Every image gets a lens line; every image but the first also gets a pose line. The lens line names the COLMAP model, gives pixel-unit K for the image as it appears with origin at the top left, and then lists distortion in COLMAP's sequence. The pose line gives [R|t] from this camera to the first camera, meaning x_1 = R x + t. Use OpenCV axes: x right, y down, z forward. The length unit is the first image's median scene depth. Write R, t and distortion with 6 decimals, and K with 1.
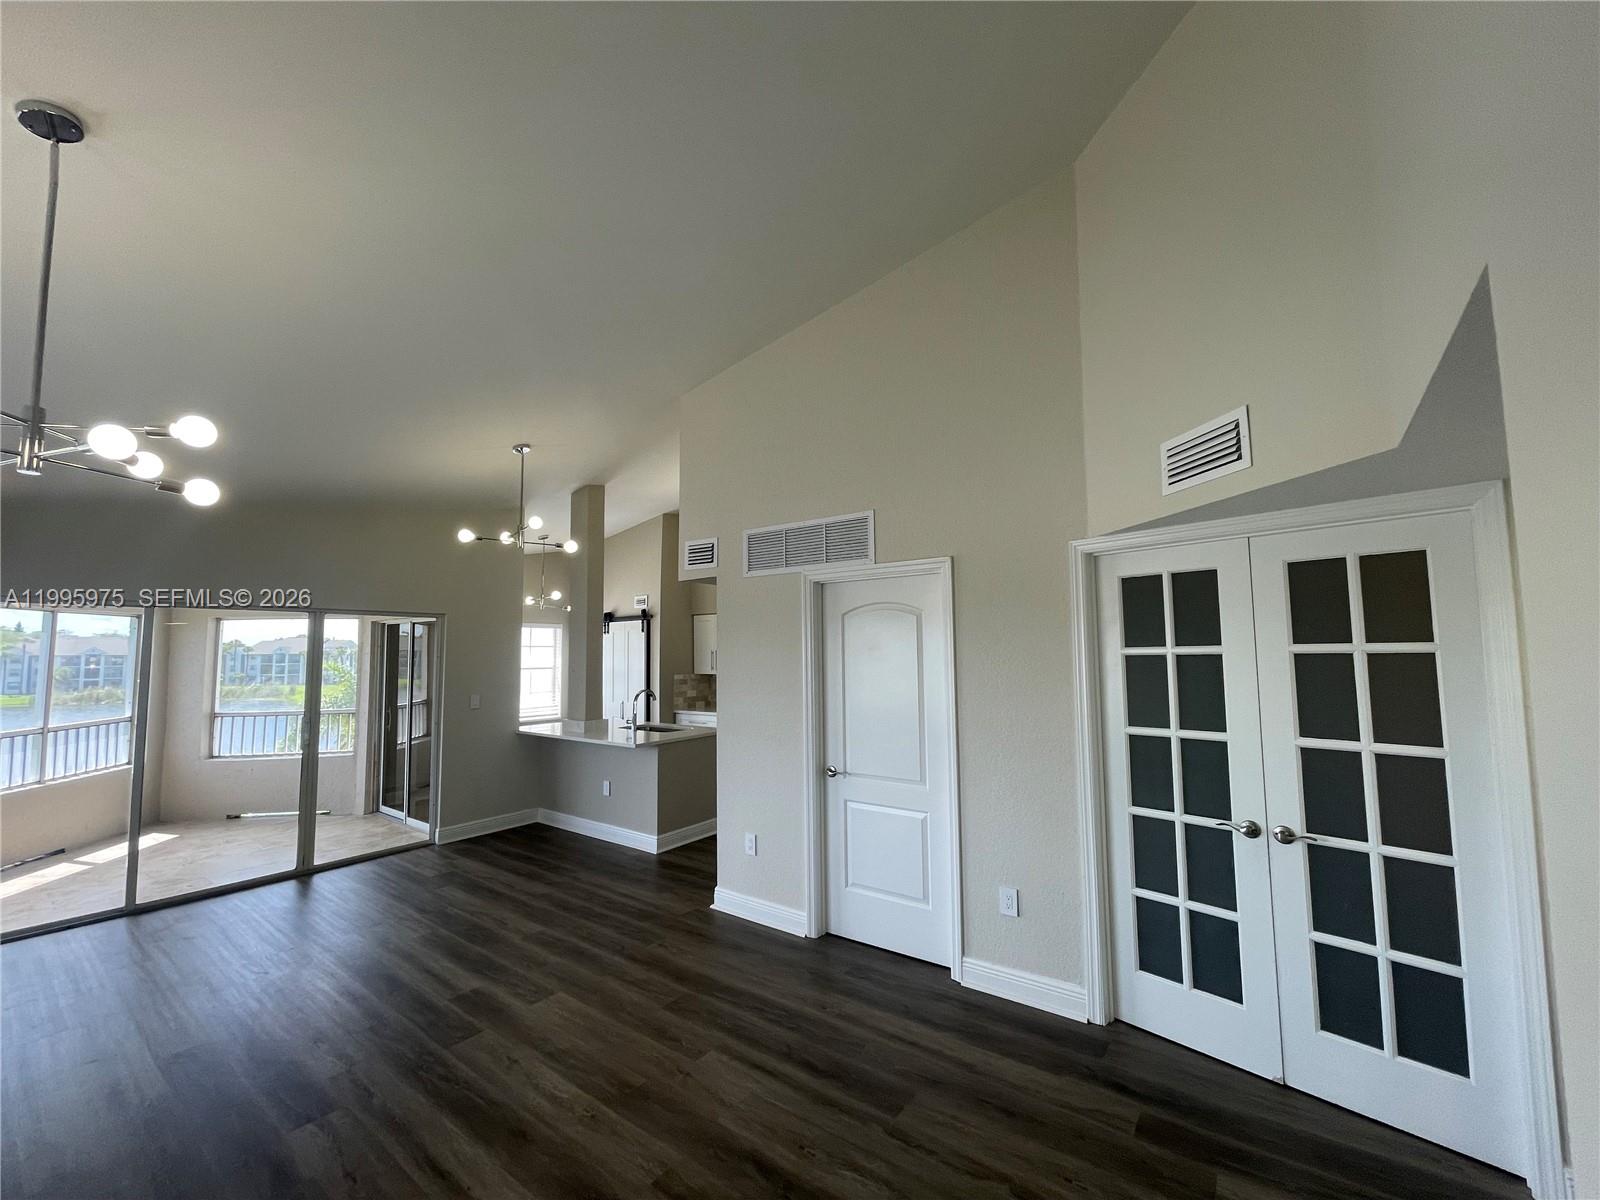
lens RADIAL K [[645.6, 0, 803.2], [0, 645.6, 606.8], [0, 0, 1]] dist [-0.001324, -0.000649]
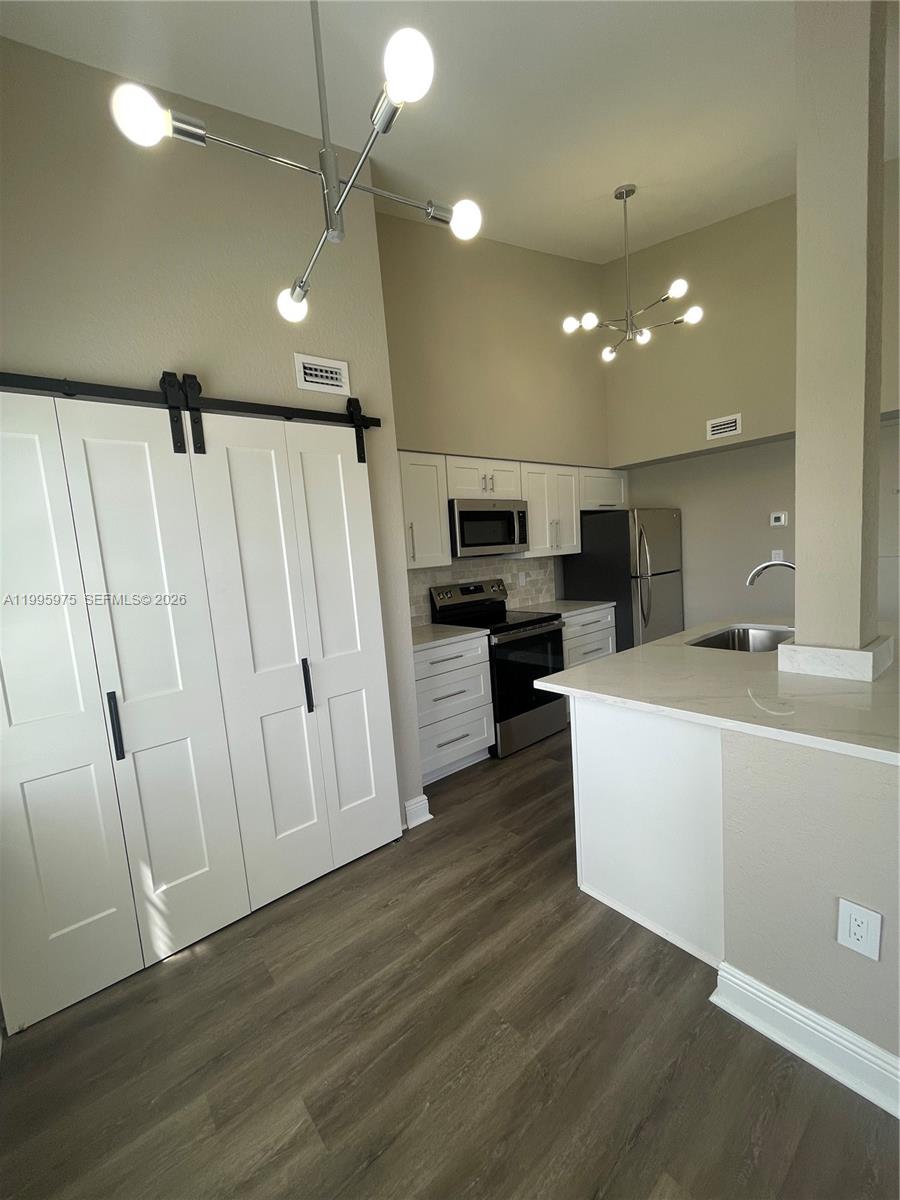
lens RADIAL K [[480.1, 0, 448.8], [0, 480.1, 607.6], [0, 0, 1]] dist [-0.002779, -0.000126]
pose [[0.238578, -0.118530, 0.963863, -1.089234], [0.002515, 0.992595, 0.121441, 0.189703], [-0.971120, -0.026549, 0.237109, 1.871590]]
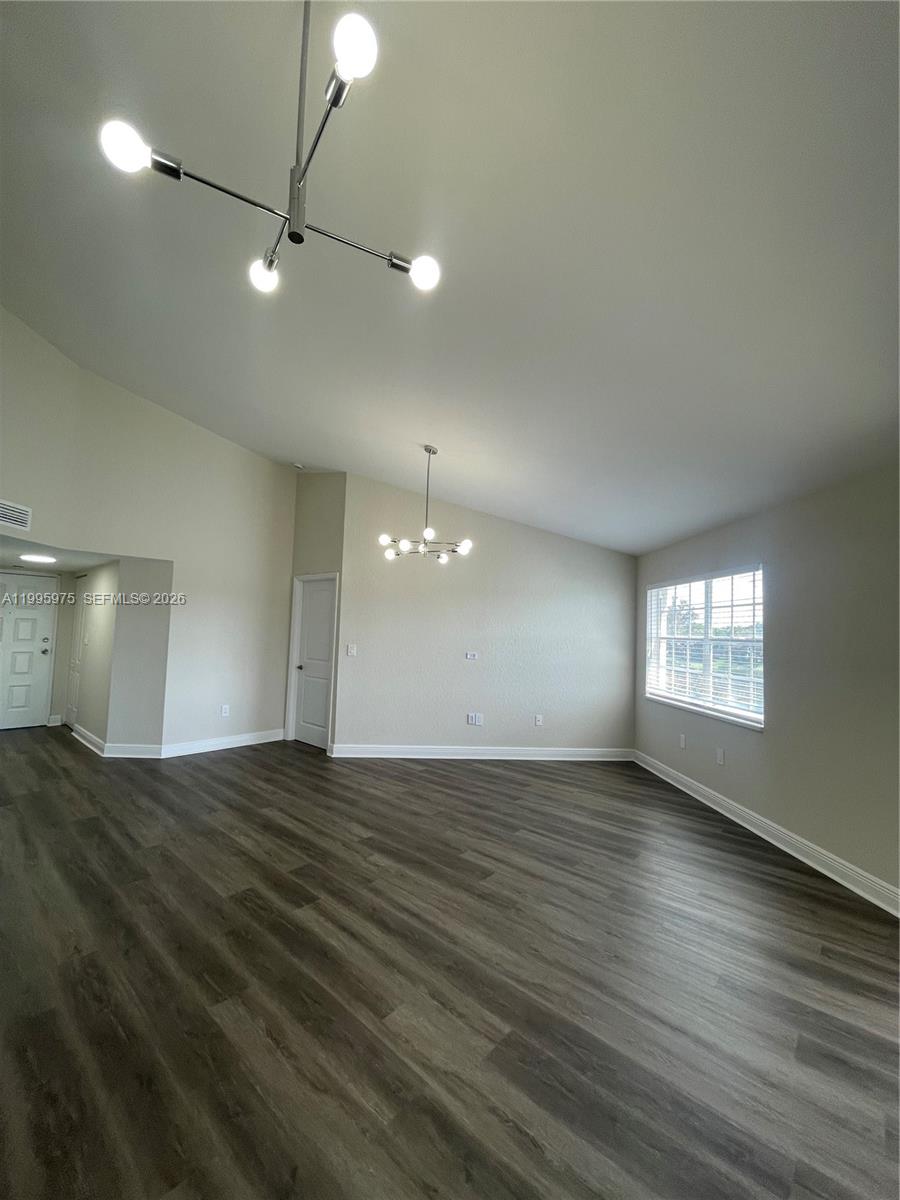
lens RADIAL K [[485.1, 0, 445.1], [0, 485.1, 605.0], [0, 0, 1]] dist [-0.001993, -0.000211]
pose [[-0.995176, -0.014334, 0.097056, -0.680700], [-0.027117, 0.990918, -0.131706, 0.165433], [-0.094287, -0.133703, -0.986526, 1.521994]]
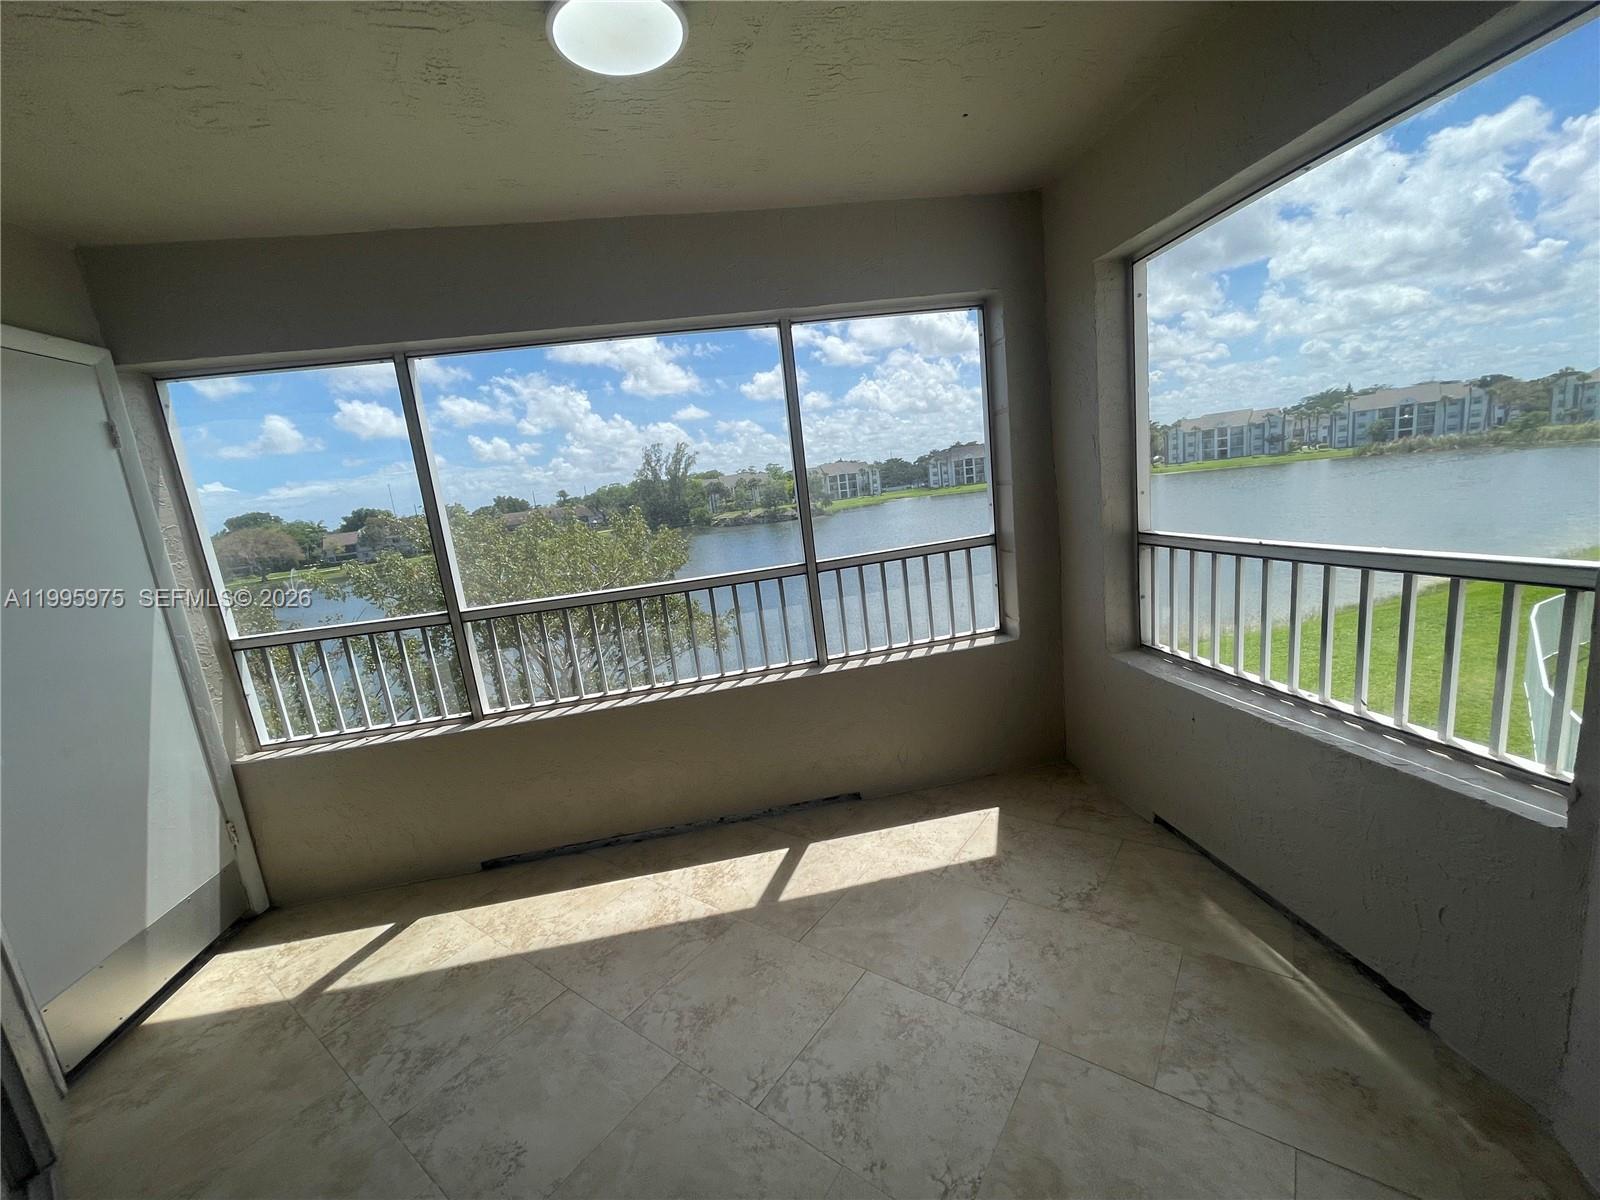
lens RADIAL K [[645.3, 0, 803.1], [0, 645.3, 604.7], [0, 0, 1]] dist [-0.003410, 0.000152]
pose [[-0.006243, 0.196296, -0.980525, -0.972052], [0.187322, 0.963416, 0.191678, 0.174597], [0.982279, -0.182478, -0.042785, 1.472133]]
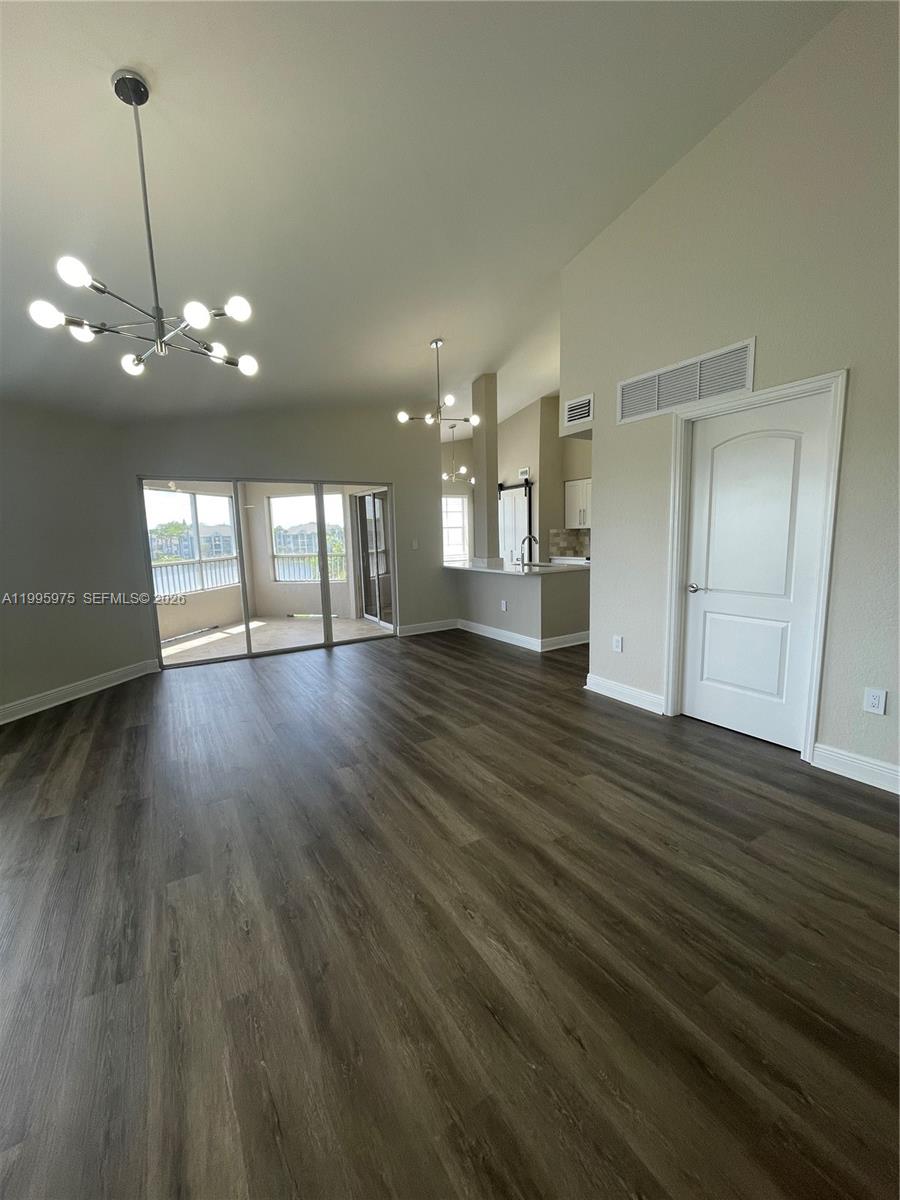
lens RADIAL K [[484.0, 0, 446.6], [0, 484.0, 602.5], [0, 0, 1]] dist [-0.003410, 0.000152]
pose [[0.923722, 0.038030, -0.381172, -0.033887], [0.046843, 0.976377, 0.210933, 0.074069], [0.380190, -0.212699, 0.900119, 0.028607]]
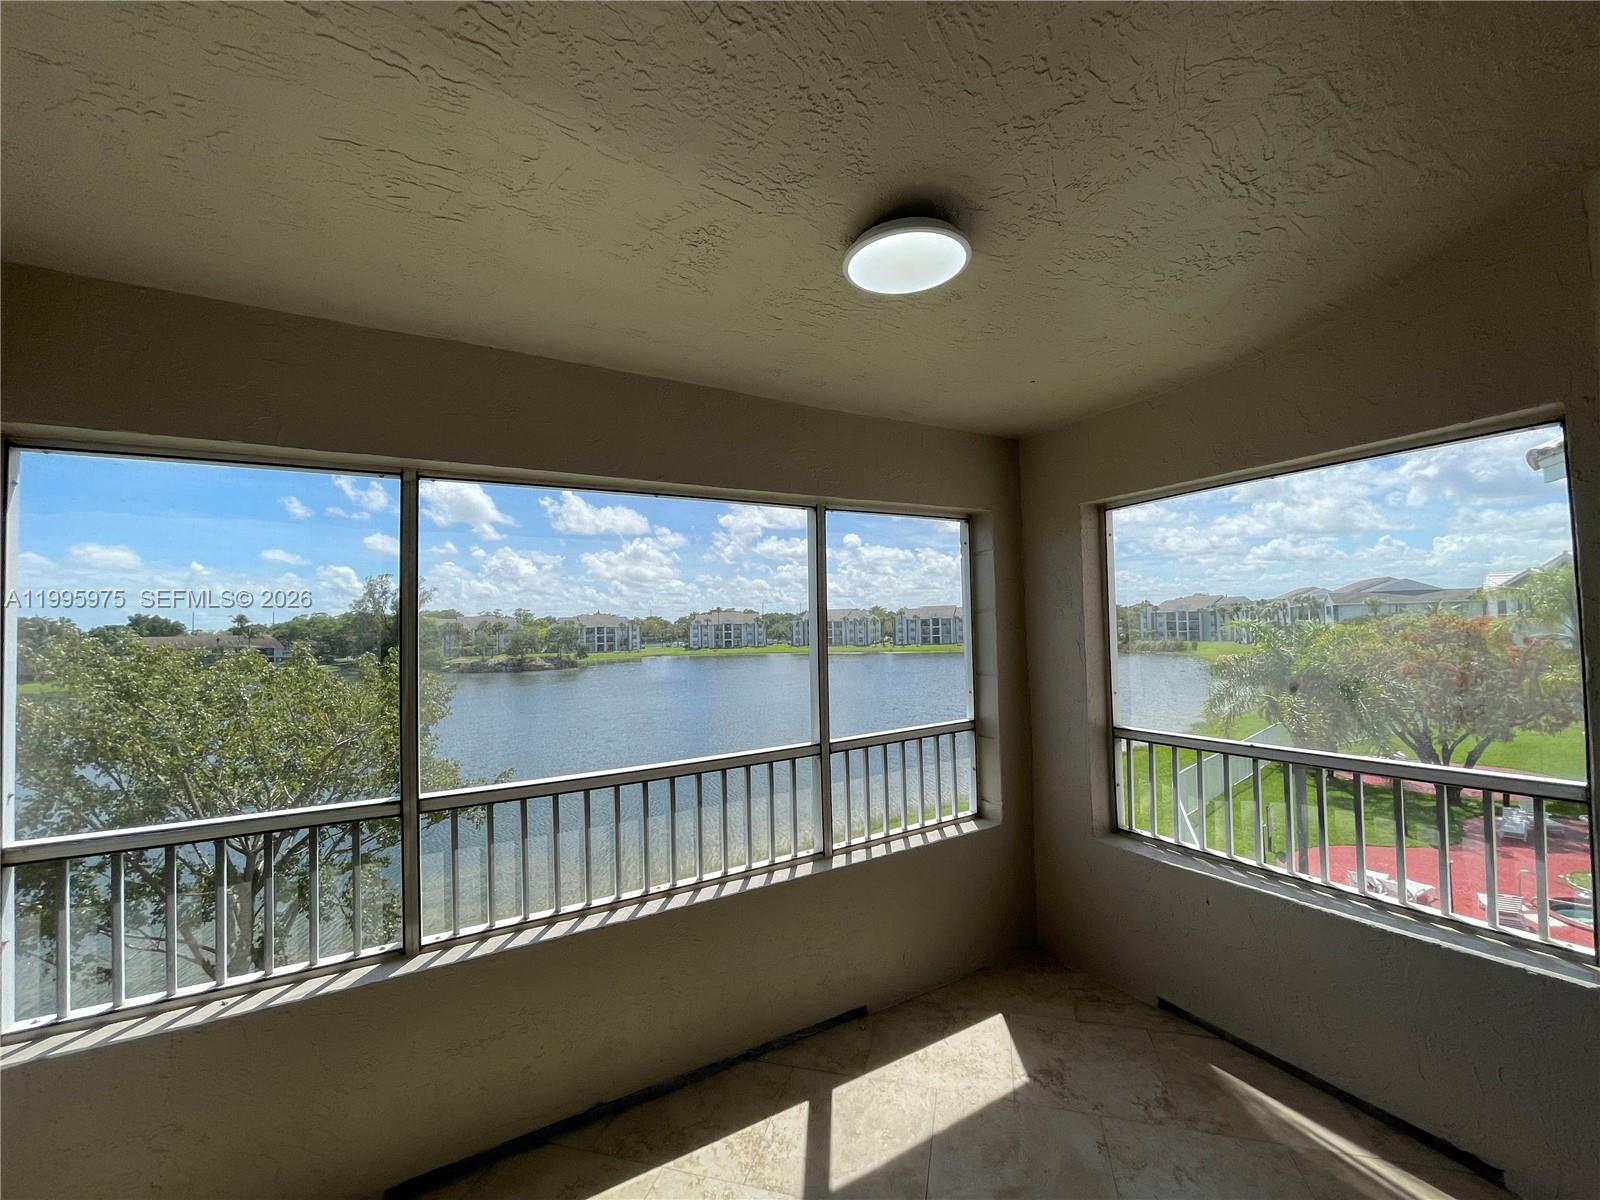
lens RADIAL K [[646.9, 0, 801.7], [0, 646.9, 607.7], [0, 0, 1]] dist [-0.001993, -0.000211]
pose [[0.352283, -0.024659, -0.935569, -1.048770], [0.088445, 0.996056, 0.007050, 0.115394], [0.931705, -0.085230, 0.353074, 1.193717]]
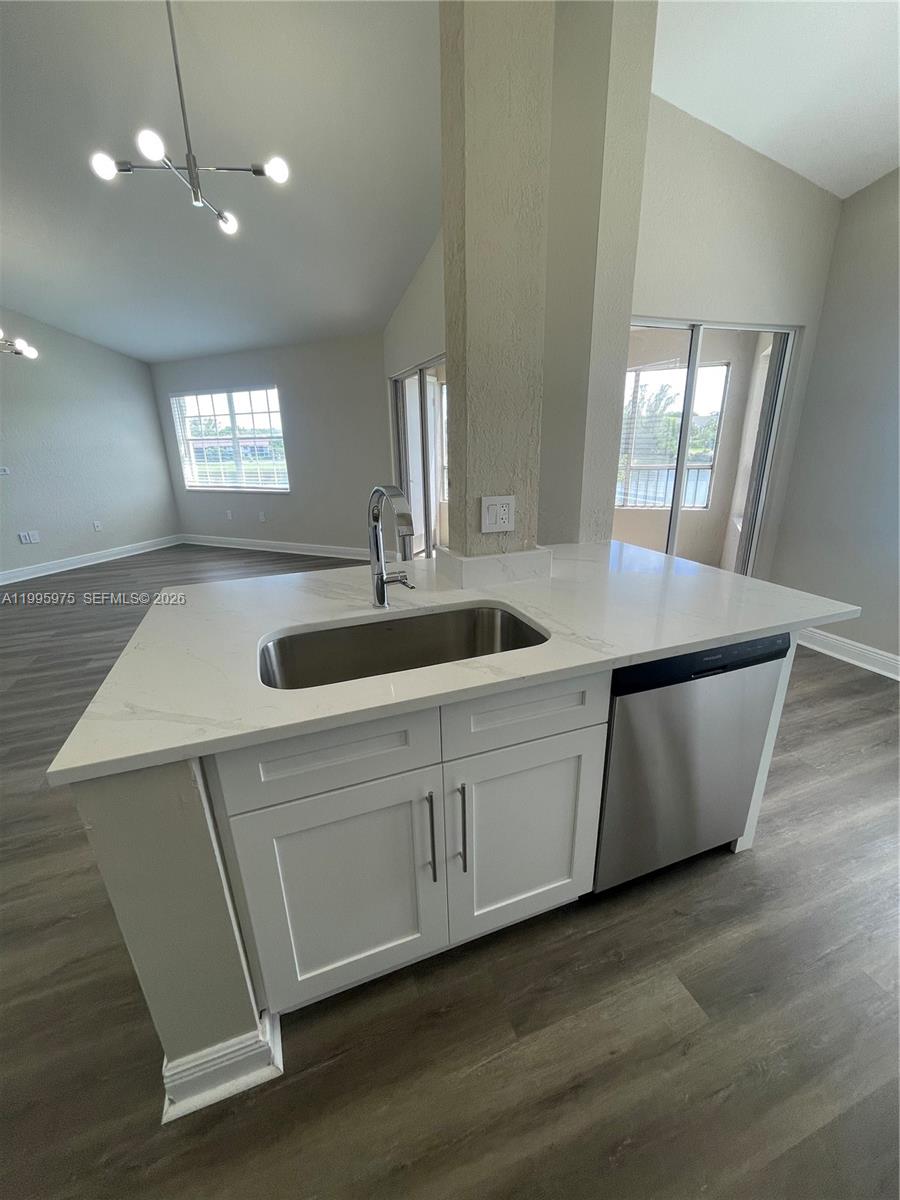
lens RADIAL K [[485.1, 0, 445.1], [0, 485.1, 605.0], [0, 0, 1]] dist [-0.001993, -0.000211]
pose [[-0.549463, 0.295023, -0.781698, -0.124755], [0.088938, 0.950922, 0.296375, 0.187214], [0.830771, 0.093325, -0.548735, 1.845146]]
